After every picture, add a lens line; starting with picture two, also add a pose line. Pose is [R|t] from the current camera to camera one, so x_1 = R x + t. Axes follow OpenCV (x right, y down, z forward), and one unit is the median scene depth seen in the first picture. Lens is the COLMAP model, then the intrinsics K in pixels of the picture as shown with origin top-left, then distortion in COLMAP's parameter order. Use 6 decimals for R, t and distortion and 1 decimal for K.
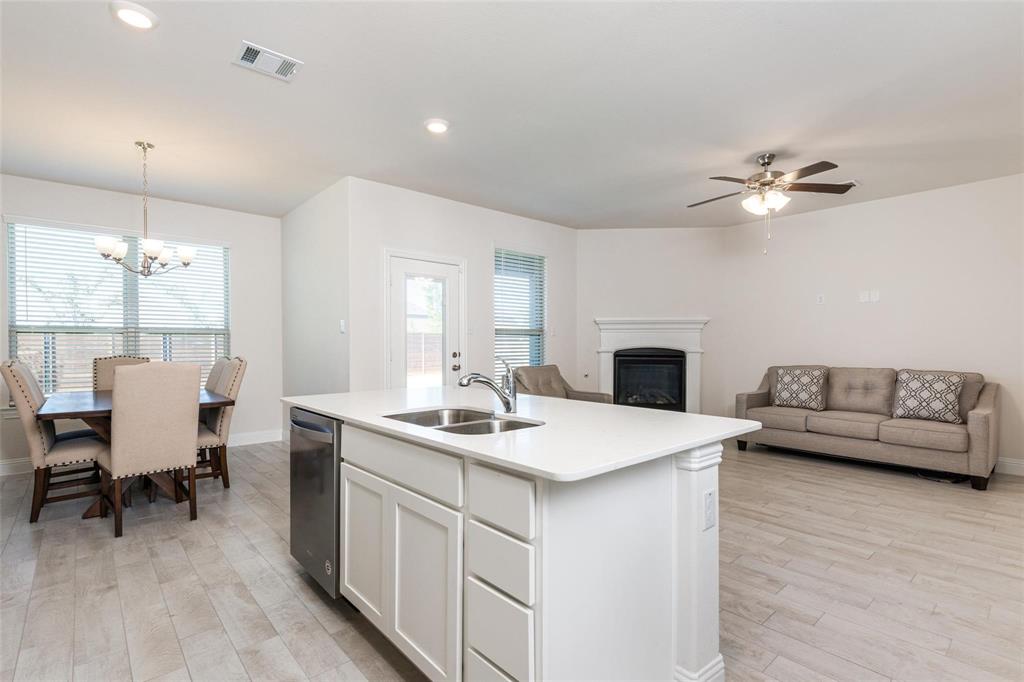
lens RADIAL K [[478.5, 0, 515.6], [0, 478.5, 346.0], [0, 0, 1]] dist [0.036118, -0.023029]
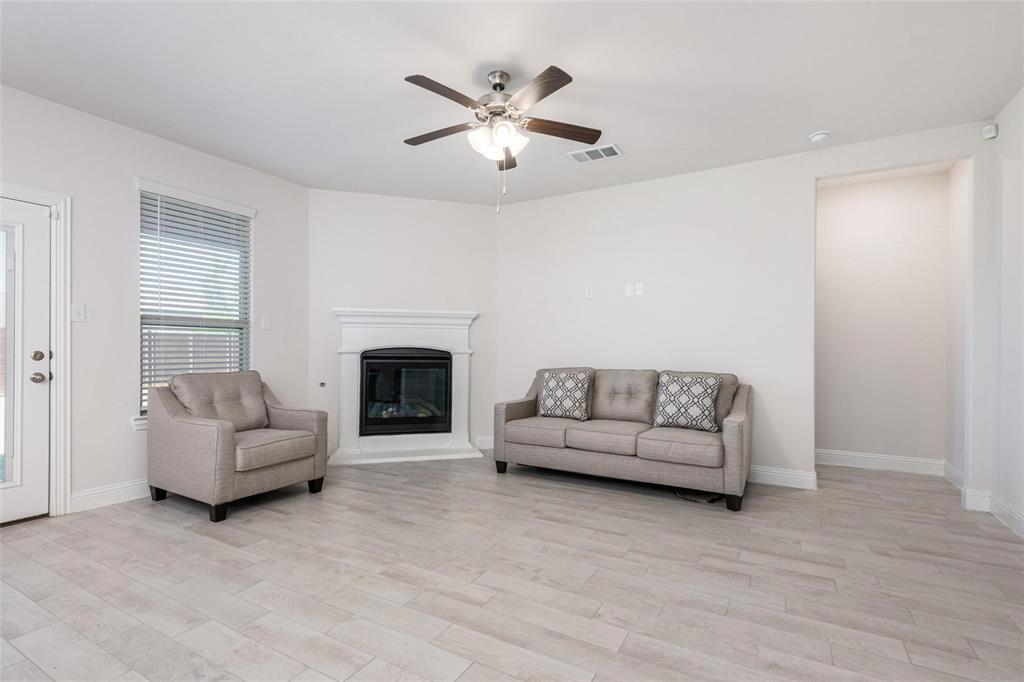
lens RADIAL K [[472.0, 0, 507.9], [0, 472.0, 352.8], [0, 0, 1]] dist [0.022444, -0.000735]
pose [[0.949091, 0.000710, 0.315001, 0.259741], [-0.001882, 0.999992, 0.003417, 0.012919], [-0.314996, -0.003836, 0.949085, 0.273772]]
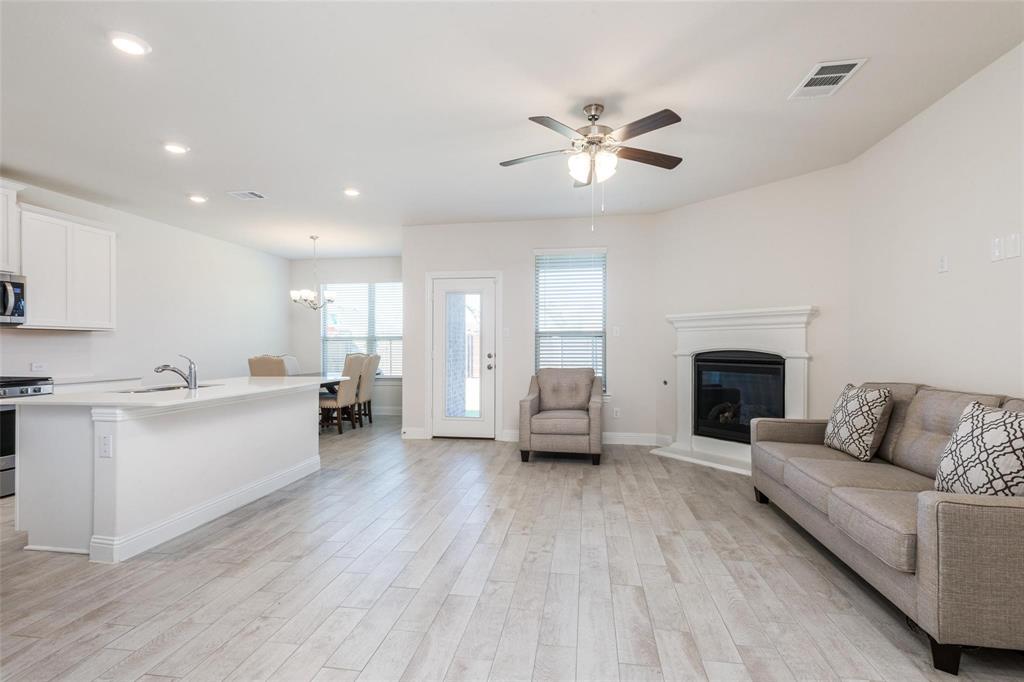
lens RADIAL K [[478.5, 0, 515.6], [0, 478.5, 346.0], [0, 0, 1]] dist [0.036118, -0.023029]
pose [[0.640564, -0.001862, -0.767903, 0.874130], [0.000310, 0.999998, -0.002167, -0.002281], [0.767905, 0.001150, 0.640563, 0.337941]]
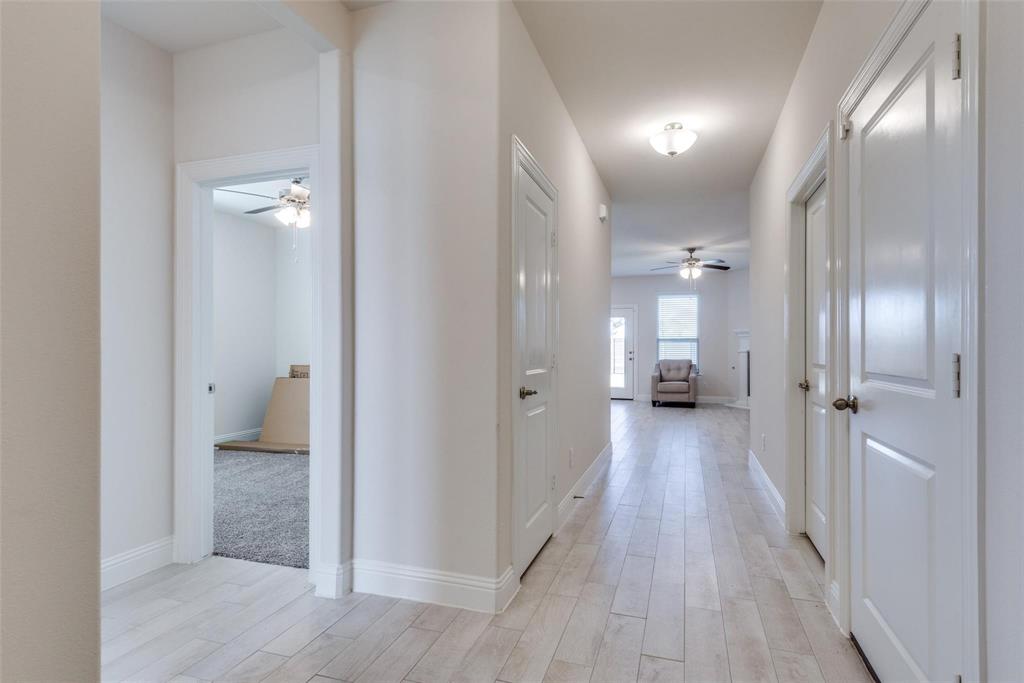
lens RADIAL K [[478.5, 0, 515.6], [0, 478.5, 346.5], [0, 0, 1]] dist [0.036118, -0.023029]
pose [[0.485875, -0.003050, -0.874023, 1.601330], [-0.000220, 0.999993, -0.003612, -0.000297], [0.874028, 0.001947, 0.485872, -0.504197]]
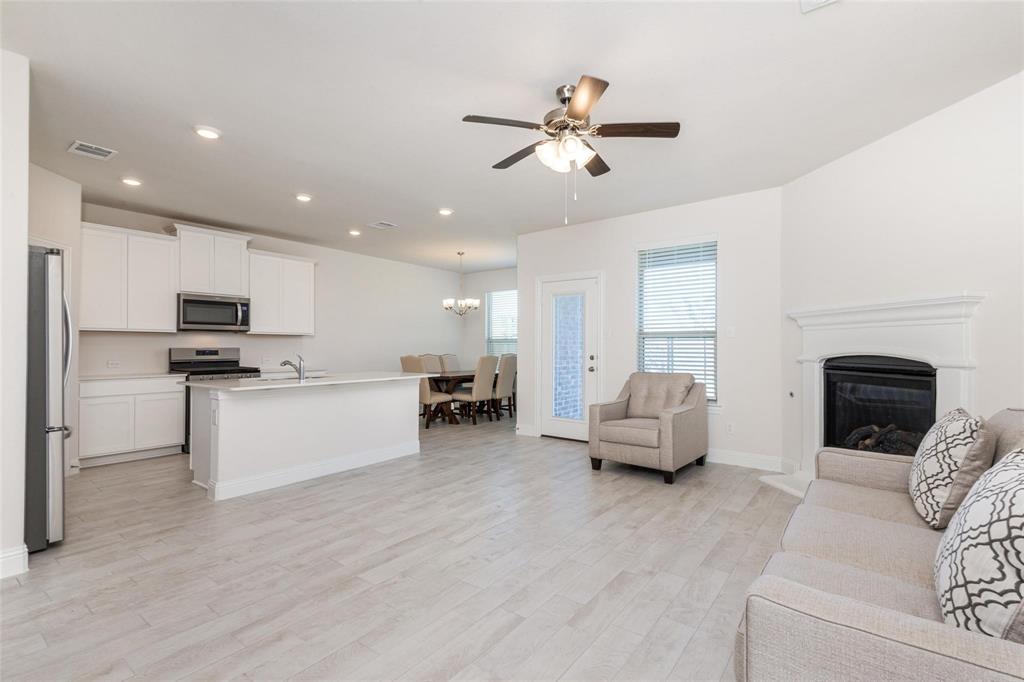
lens RADIAL K [[466.2, 0, 519.2], [0, 466.2, 342.6], [0, 0, 1]] dist [0.035569, -0.020981]
pose [[0.206014, -0.009854, -0.978499, 1.000010], [-0.005453, 0.999922, -0.011218, -0.003485], [0.978534, 0.007647, 0.205944, 0.662932]]
